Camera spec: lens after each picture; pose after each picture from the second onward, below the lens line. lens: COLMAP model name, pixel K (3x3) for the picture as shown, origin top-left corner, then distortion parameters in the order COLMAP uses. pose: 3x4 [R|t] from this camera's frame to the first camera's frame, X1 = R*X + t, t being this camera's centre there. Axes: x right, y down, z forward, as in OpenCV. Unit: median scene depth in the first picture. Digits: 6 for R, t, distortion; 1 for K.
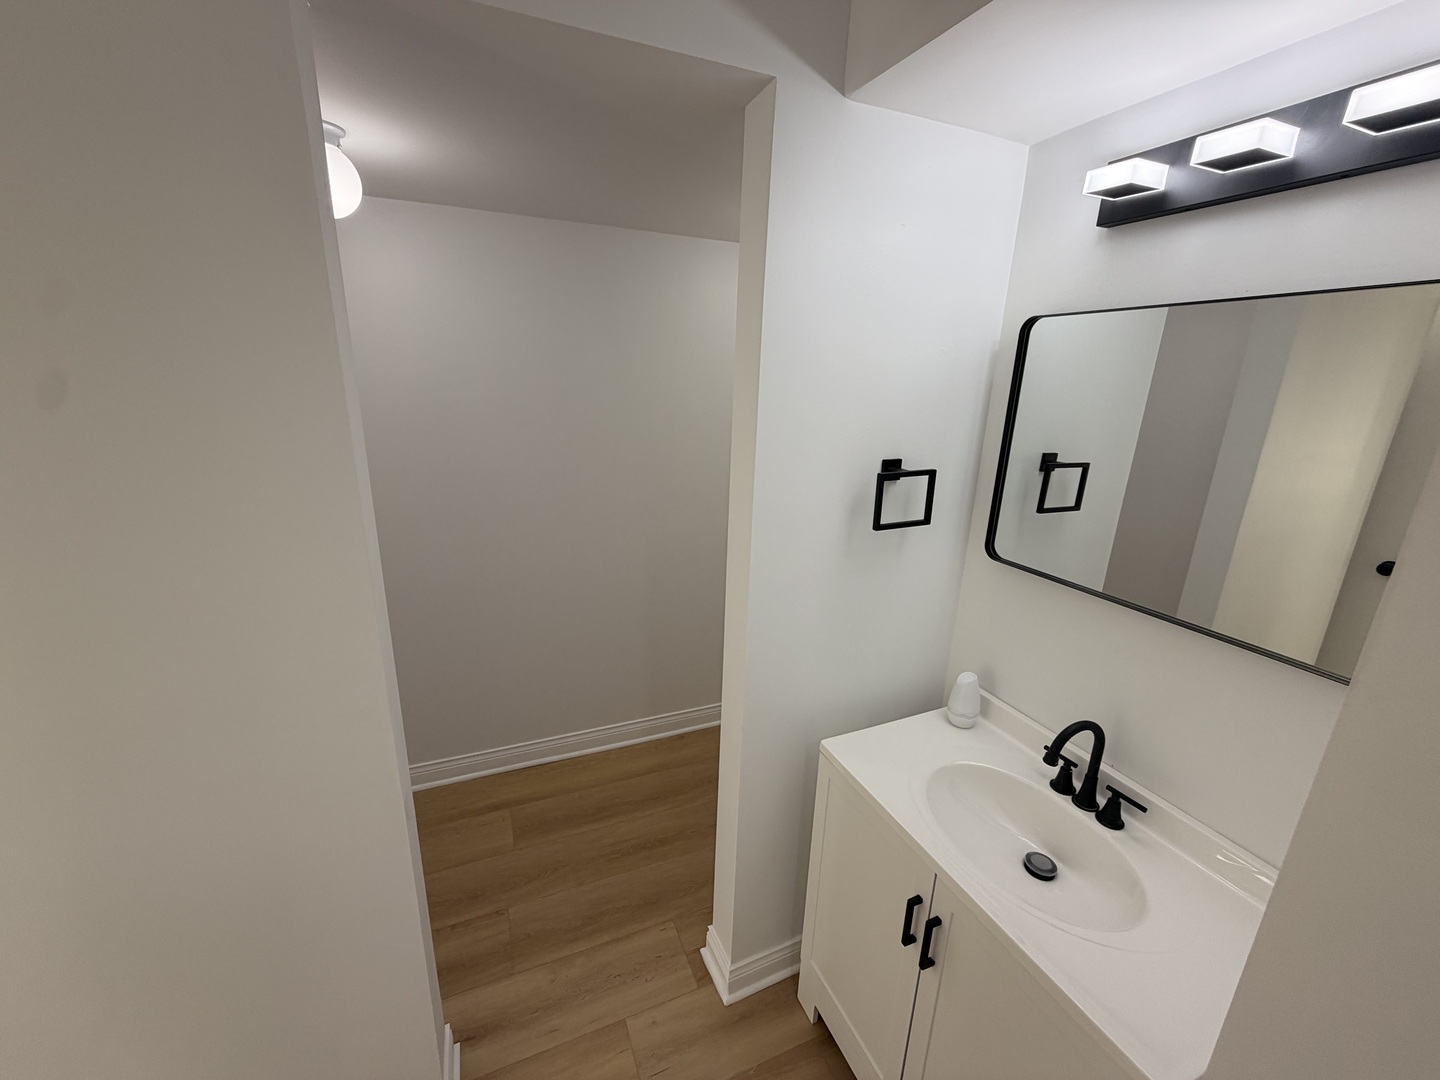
lens RADIAL K [[578.8, 0, 706.9], [0, 578.8, 539.6], [0, 0, 1]] dist [-0.000226, -0.000016]
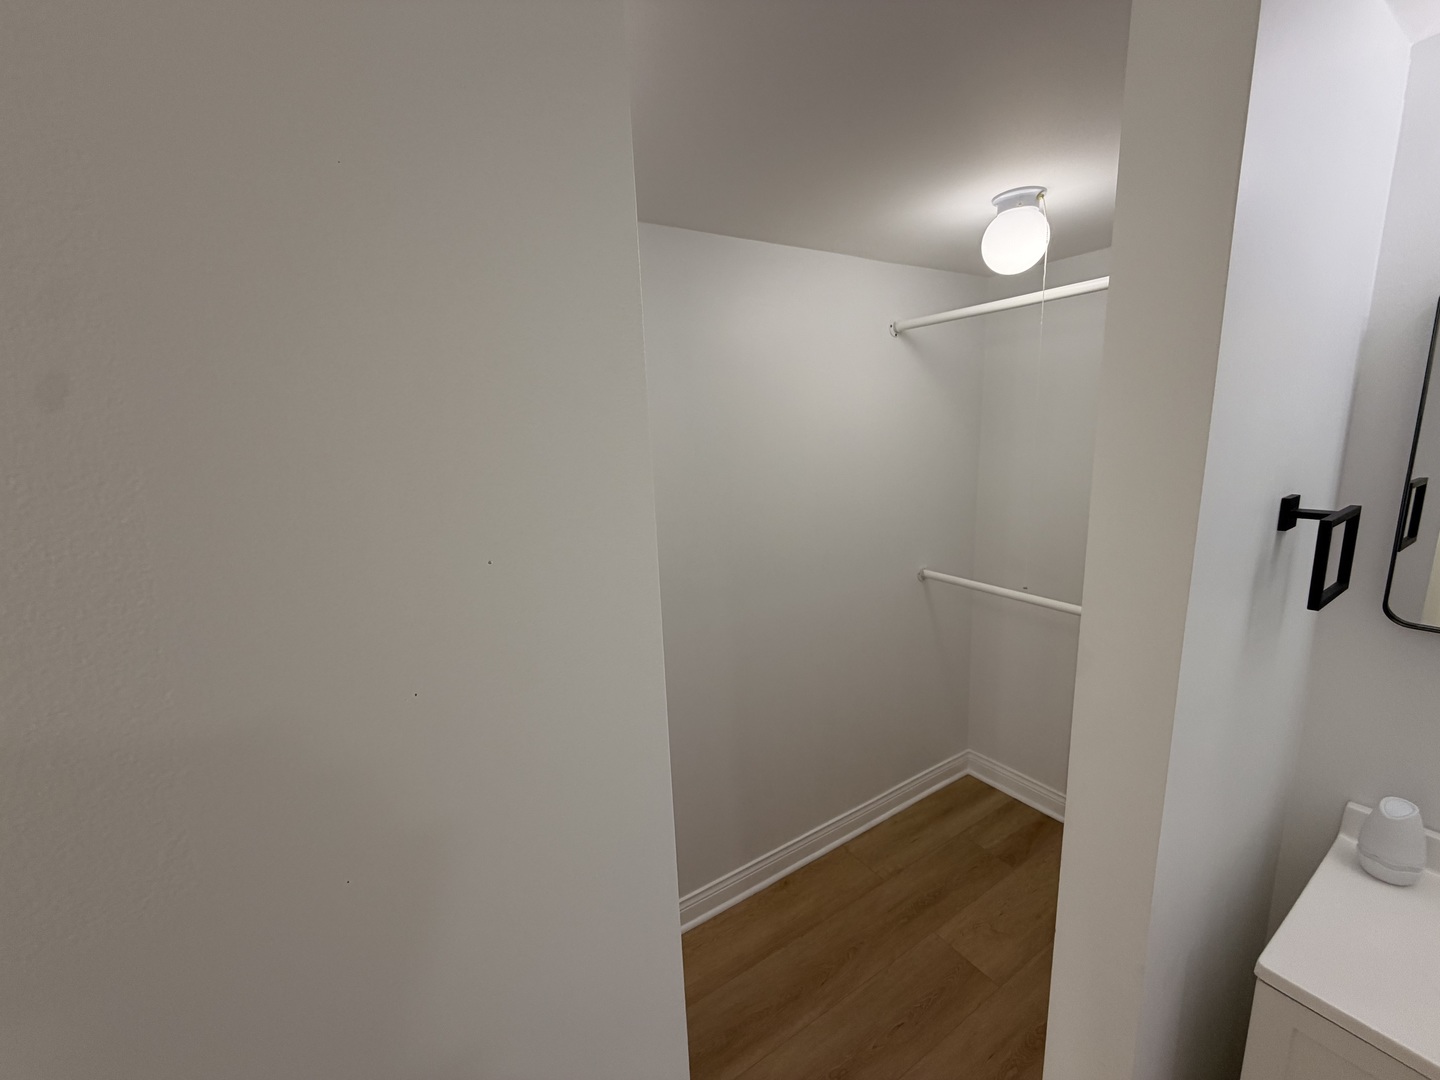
lens RADIAL K [[578.8, 0, 706.9], [0, 578.8, 539.6], [0, 0, 1]] dist [-0.000226, -0.000016]
pose [[0.983712, -0.102765, 0.147480, -0.379444], [0.116034, 0.989656, -0.084367, -0.098223], [-0.137284, 0.100106, 0.985460, 0.395151]]
